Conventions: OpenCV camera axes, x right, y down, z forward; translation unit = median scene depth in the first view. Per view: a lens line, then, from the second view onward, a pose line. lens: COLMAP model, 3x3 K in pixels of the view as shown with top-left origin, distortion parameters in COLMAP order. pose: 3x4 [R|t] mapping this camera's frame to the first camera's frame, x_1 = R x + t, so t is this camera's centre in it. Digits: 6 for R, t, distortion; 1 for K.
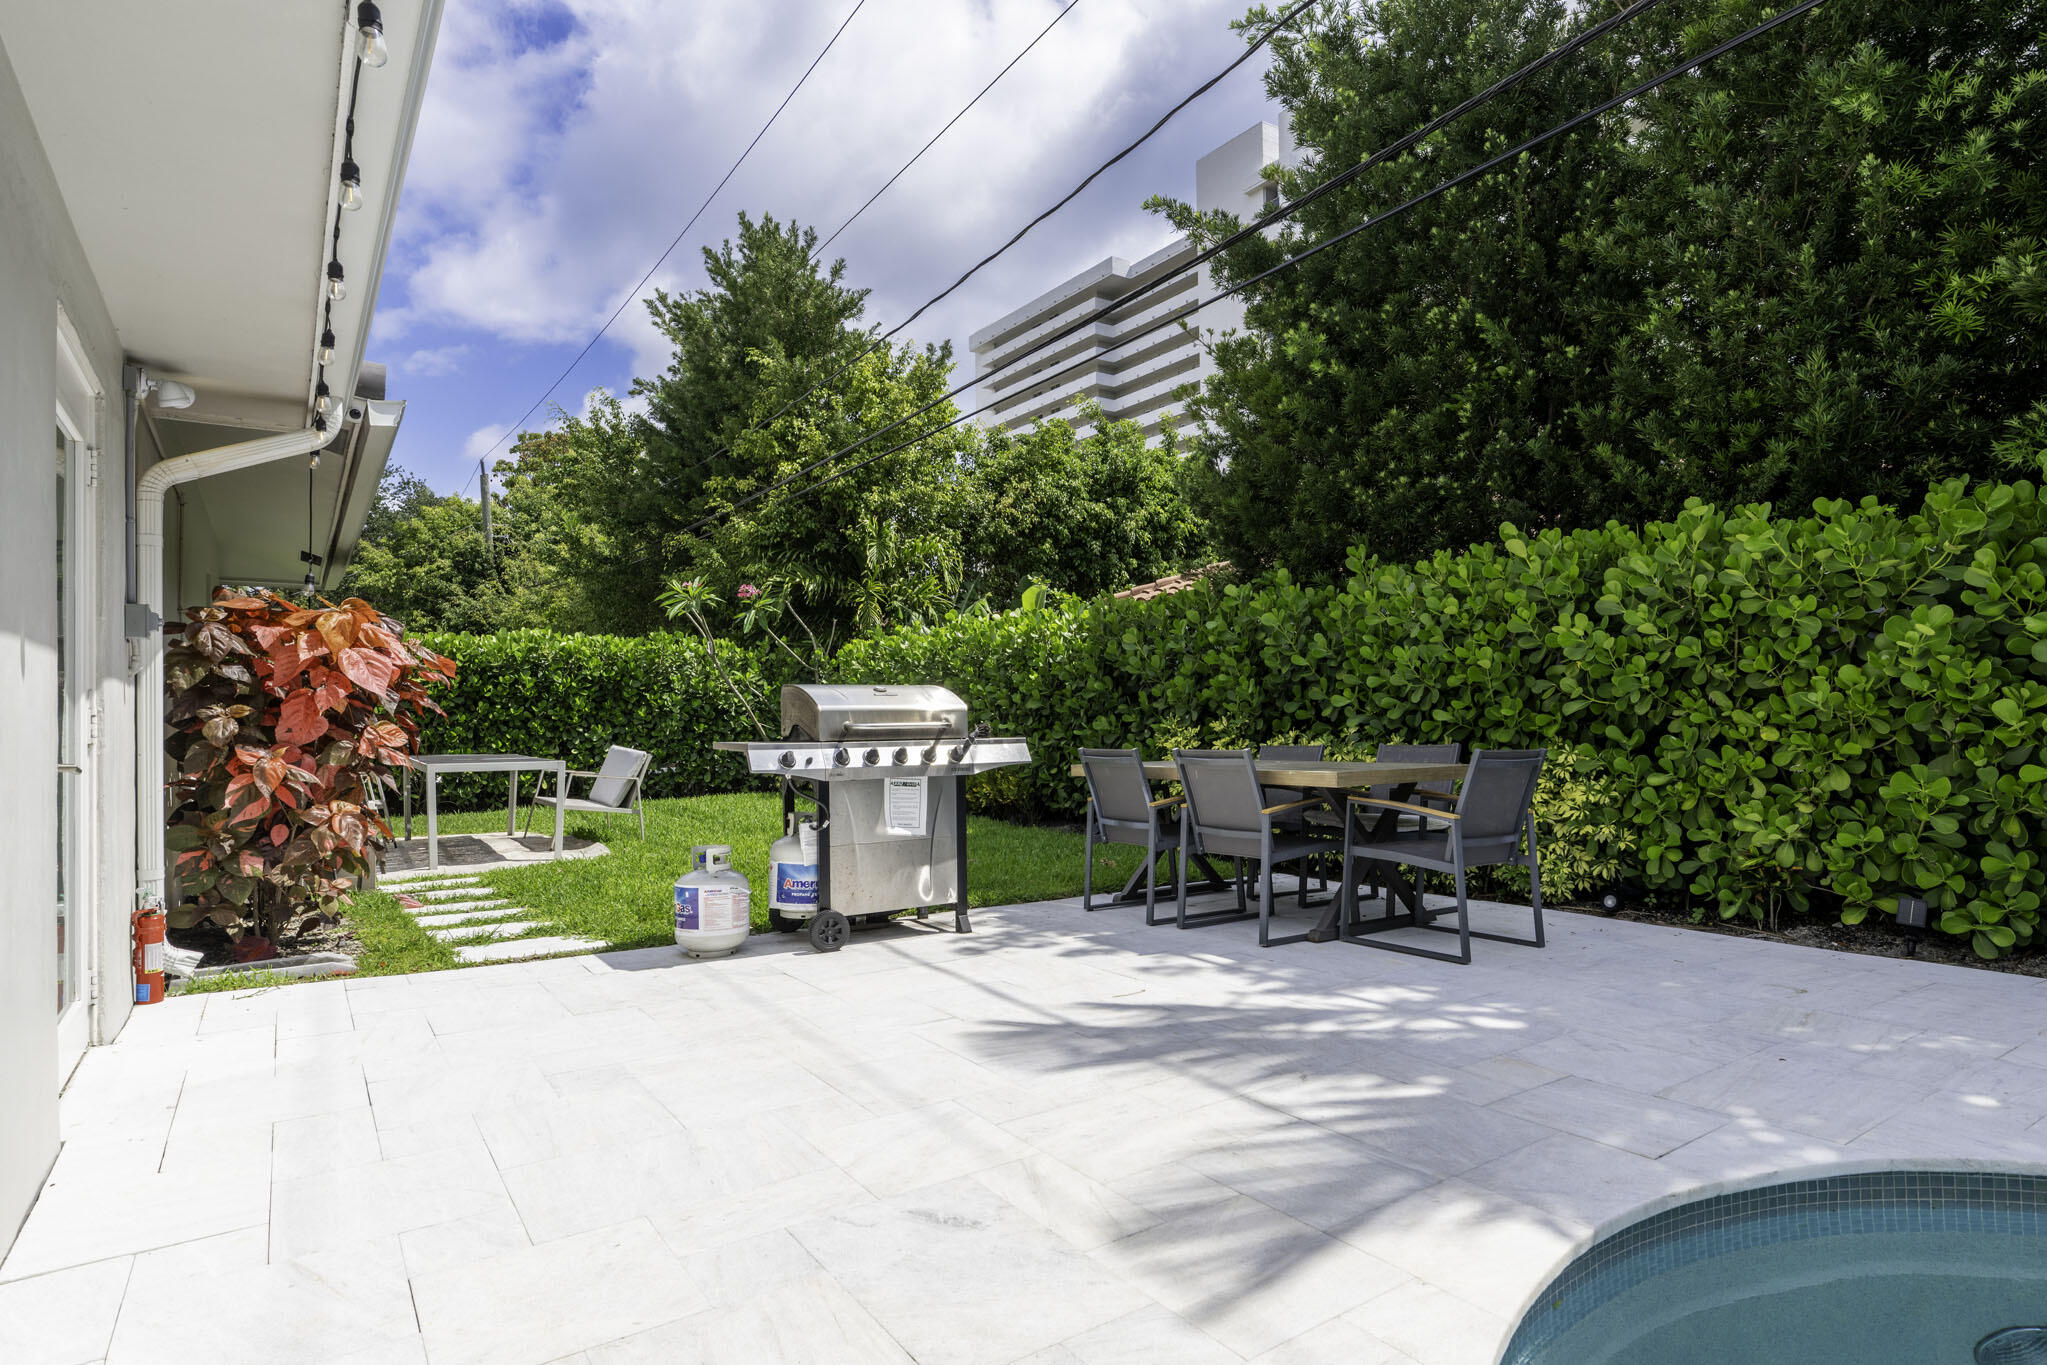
lens RADIAL K [[1111.5, 0, 1023.3], [0, 1111.5, 689.0], [0, 0, 1]] dist [-0.001995, -0.000804]
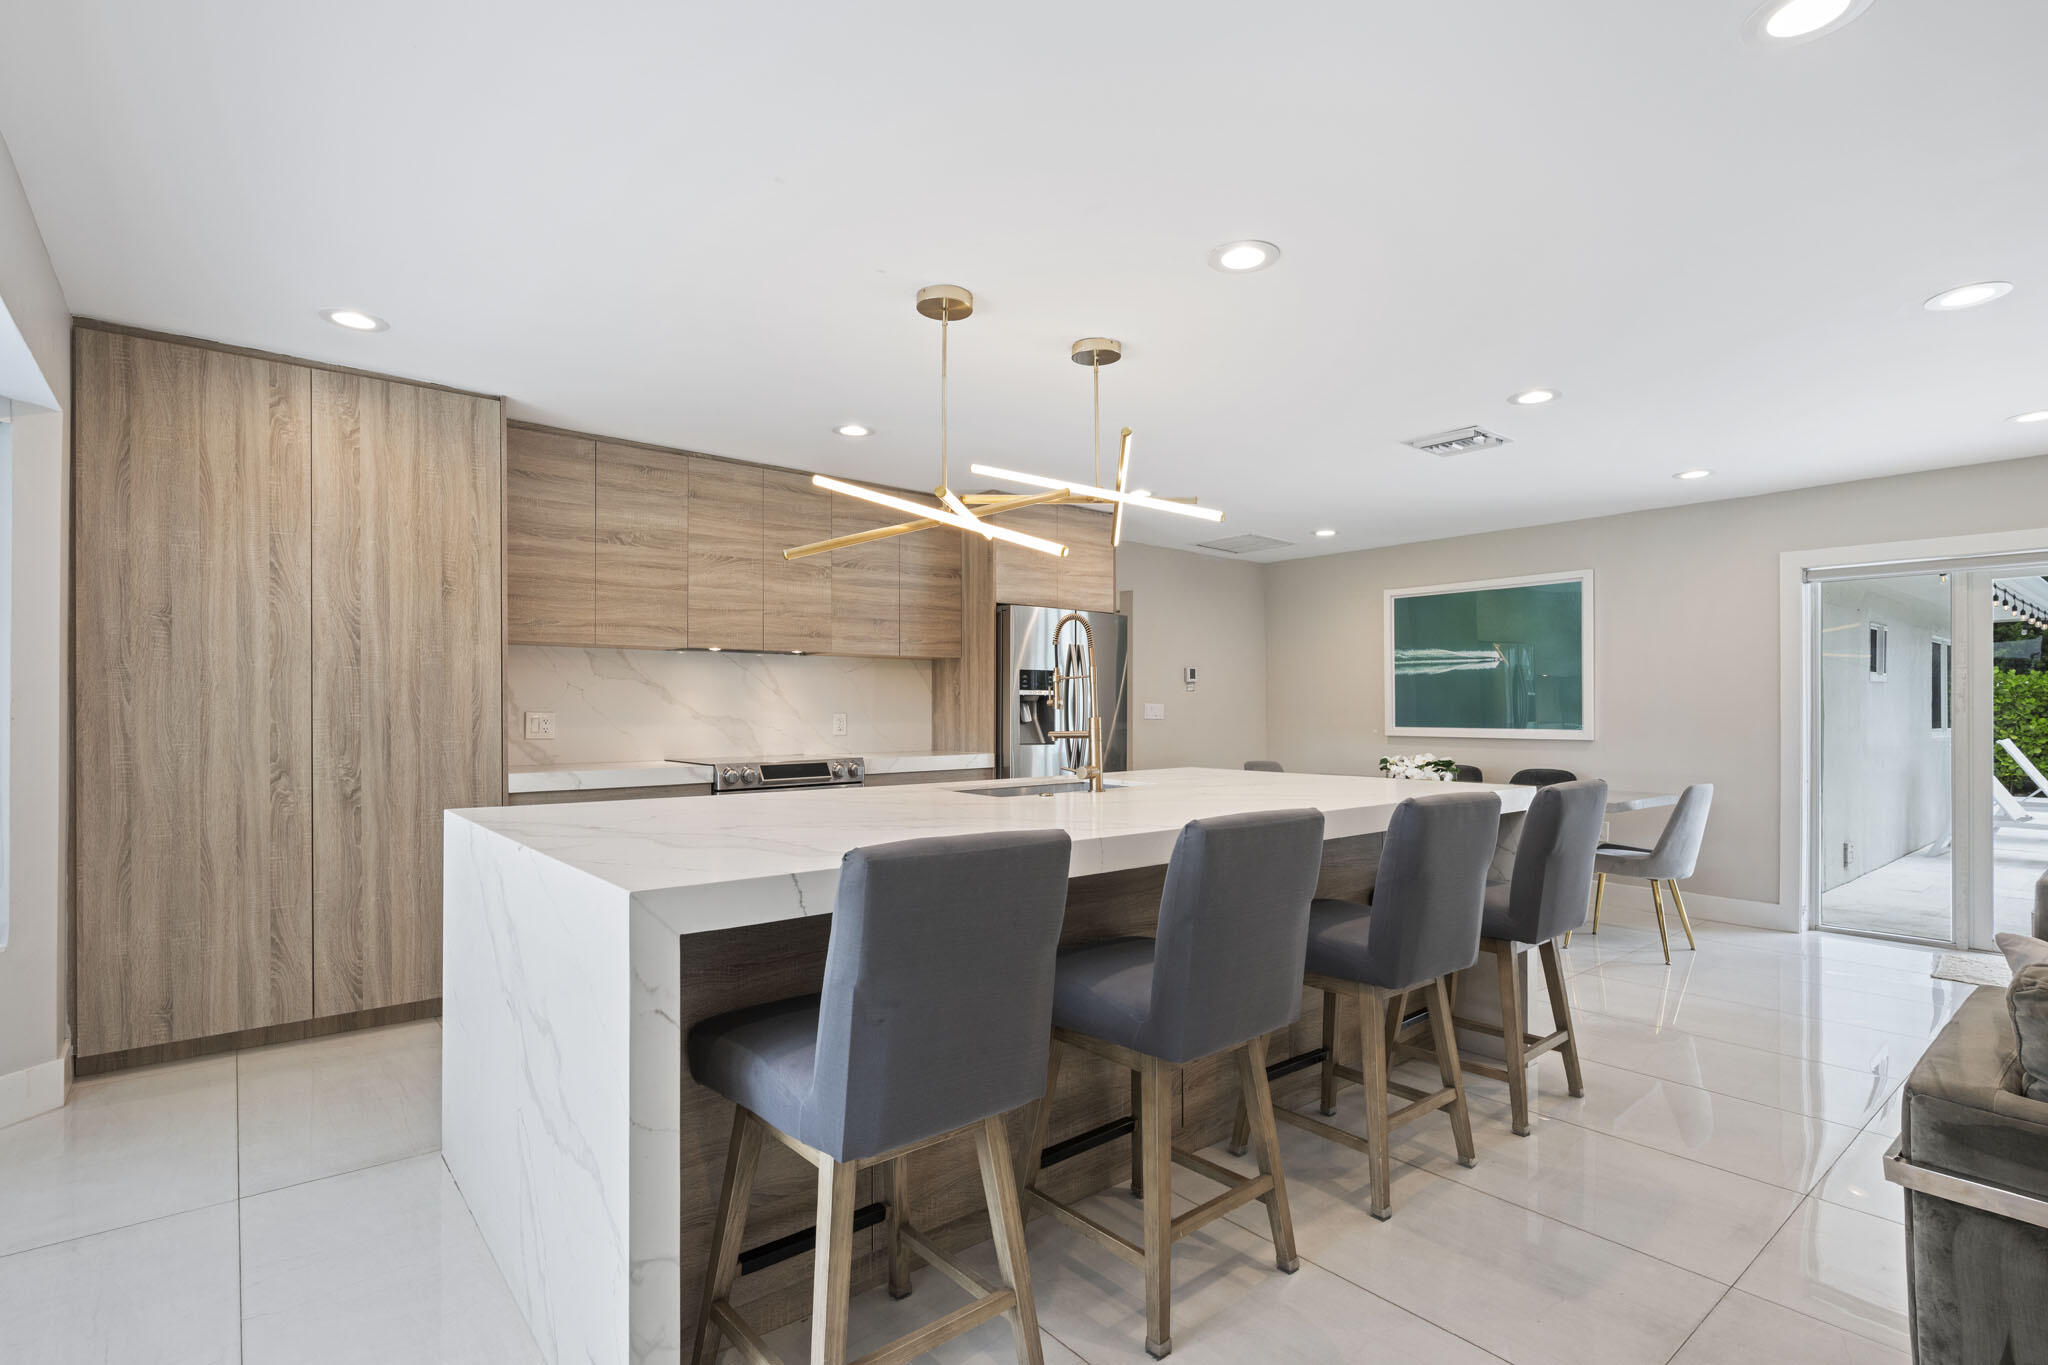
lens RADIAL K [[985.9, 0, 1041.3], [0, 985.9, 693.8], [0, 0, 1]] dist [0.000337, -0.002230]
pose [[0.996185, 0.016368, 0.085718, -2.448393], [-0.016741, 0.999853, 0.003644, -0.052248], [-0.085646, -0.005065, 0.996313, -1.680093]]
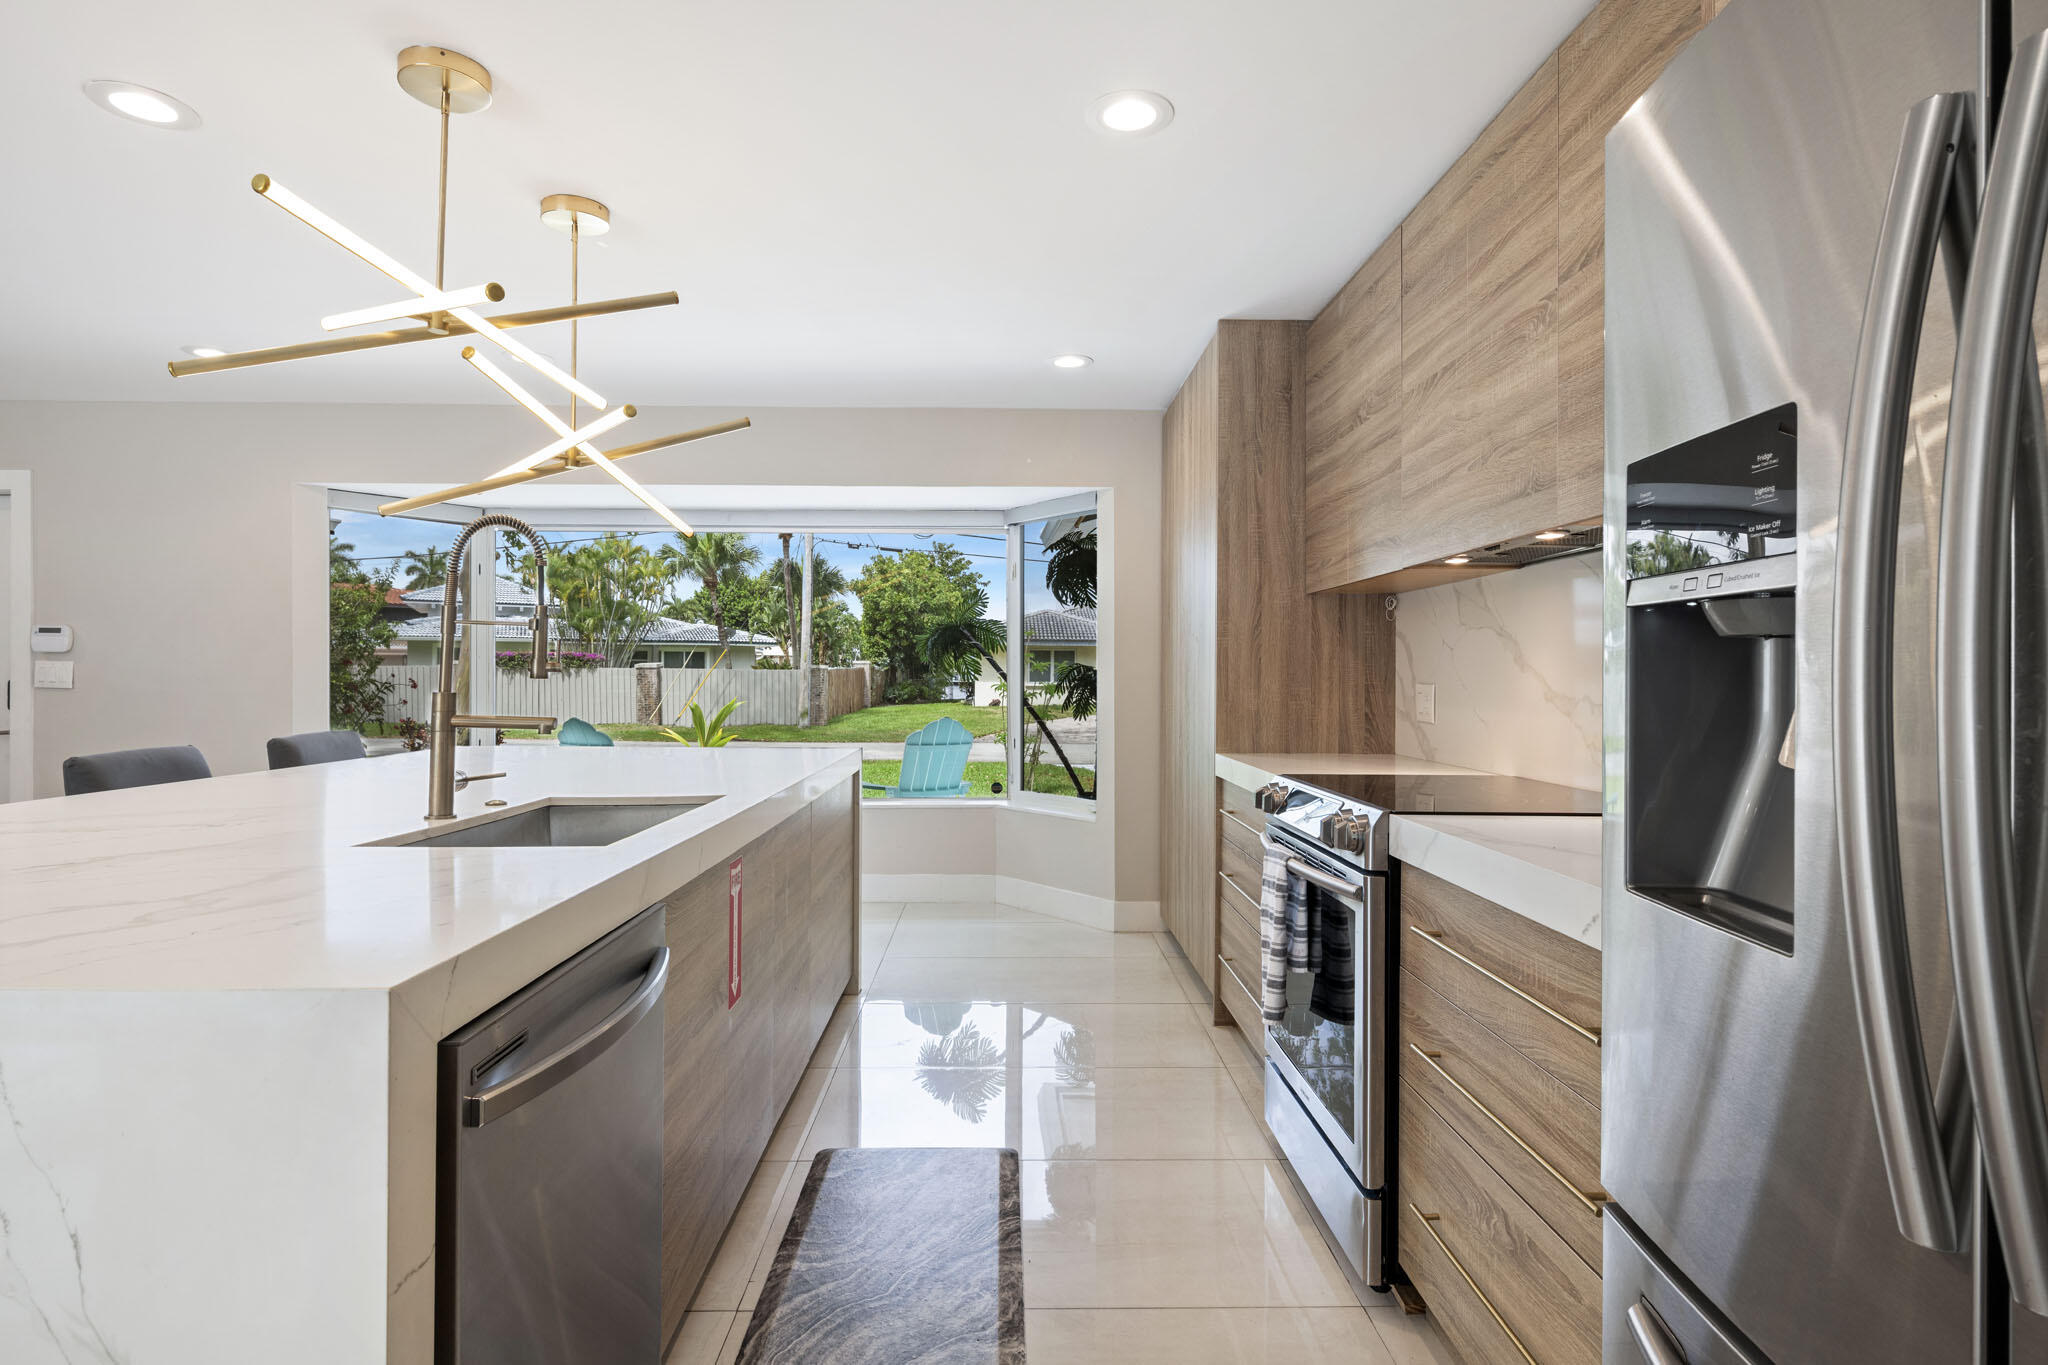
lens RADIAL K [[1026.4, 0, 1021.4], [0, 1026.4, 669.3], [0, 0, 1]] dist [-0.001421, -0.000027]
pose [[-0.558442, 0.008061, -0.829504, -2.147704], [0.022500, 0.999732, -0.005433, -0.035996], [0.829238, -0.021698, -0.558474, -0.607437]]
